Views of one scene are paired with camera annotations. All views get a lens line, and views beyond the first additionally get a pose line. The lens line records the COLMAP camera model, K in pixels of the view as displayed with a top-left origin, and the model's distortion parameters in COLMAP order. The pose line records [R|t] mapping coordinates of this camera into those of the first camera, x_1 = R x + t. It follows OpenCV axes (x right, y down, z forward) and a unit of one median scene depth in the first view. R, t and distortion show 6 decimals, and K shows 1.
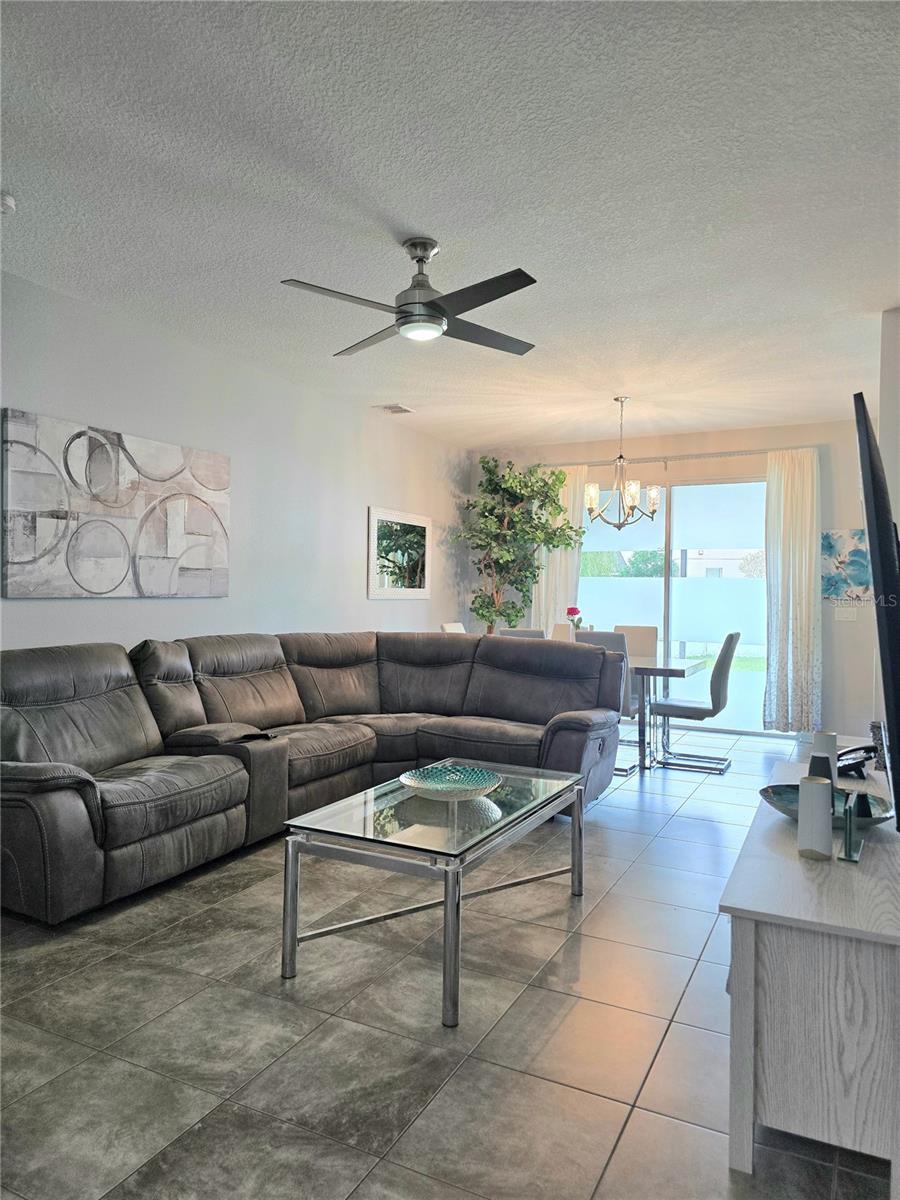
lens RADIAL K [[804.0, 0, 454.4], [0, 804.0, 595.7], [0, 0, 1]] dist [0.087000, -0.087134]
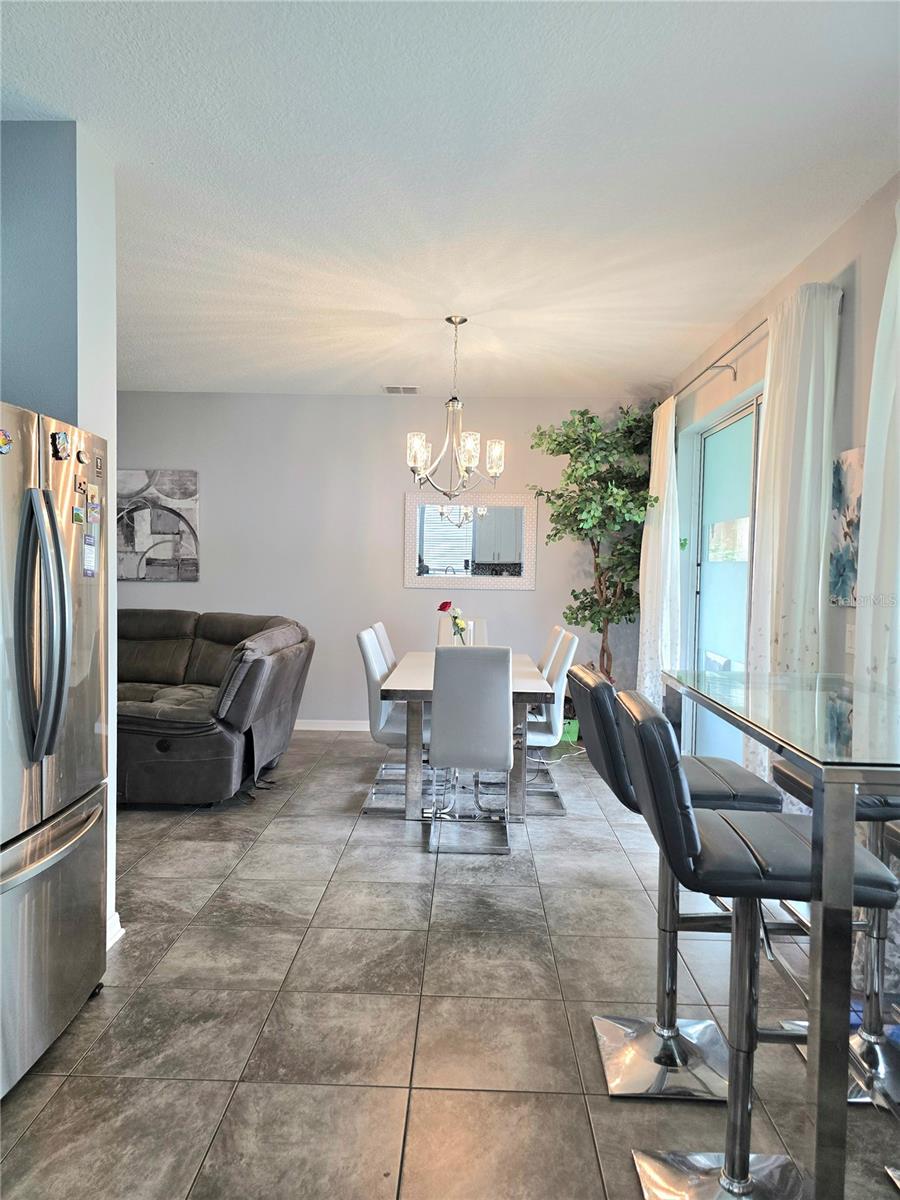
lens RADIAL K [[799.8, 0, 450.0], [0, 799.8, 600.0], [0, 0, 1]] dist [0.058917, -0.050683]
pose [[0.430182, 0.032069, -0.902173, 1.196022], [-0.016521, 0.999481, 0.027650, -0.011871], [0.902591, 0.003010, 0.430488, 0.937871]]
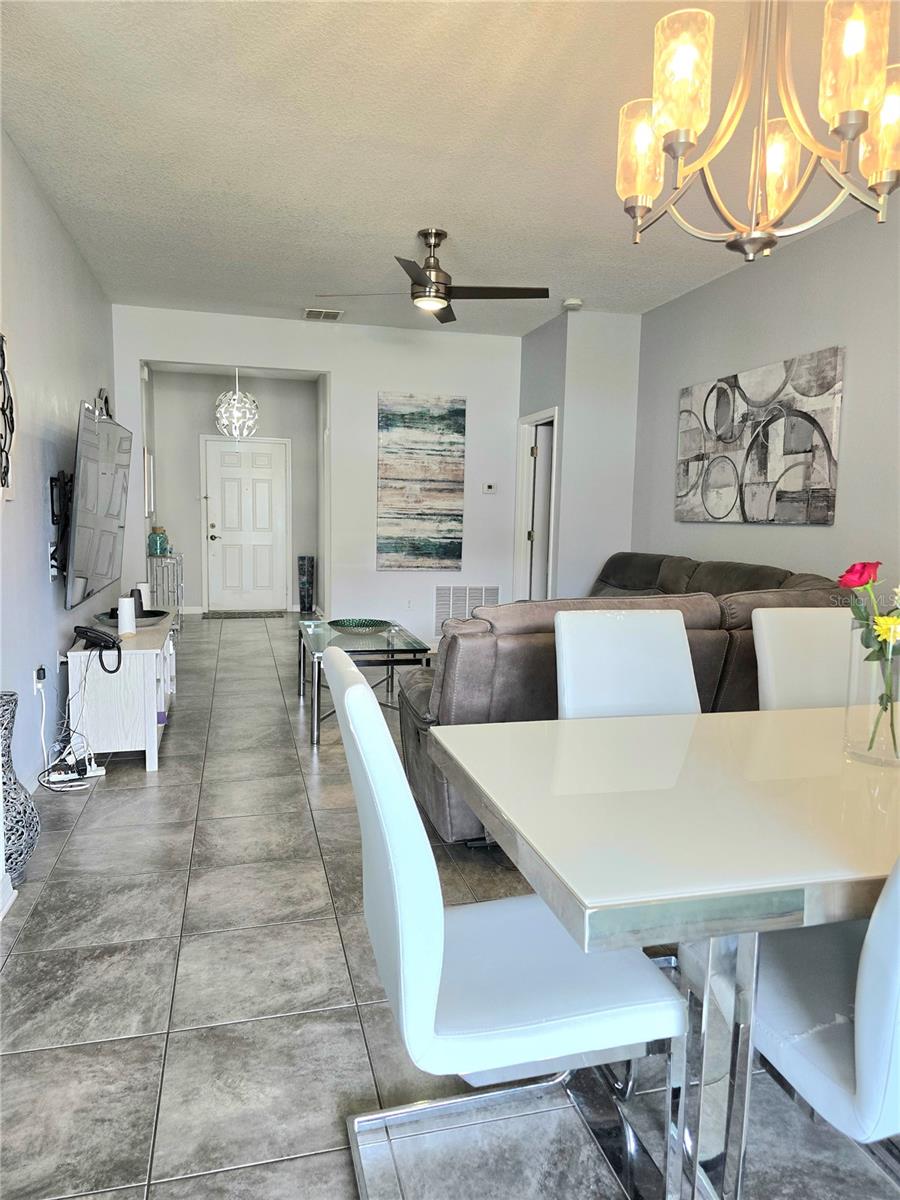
lens RADIAL K [[804.0, 0, 454.4], [0, 804.0, 595.7], [0, 0, 1]] dist [0.087000, -0.087134]
pose [[-0.743796, 0.043789, -0.666971, 0.624606], [-0.030601, 0.994575, 0.099422, 0.003415], [0.667706, 0.094360, -0.738420, 1.566144]]
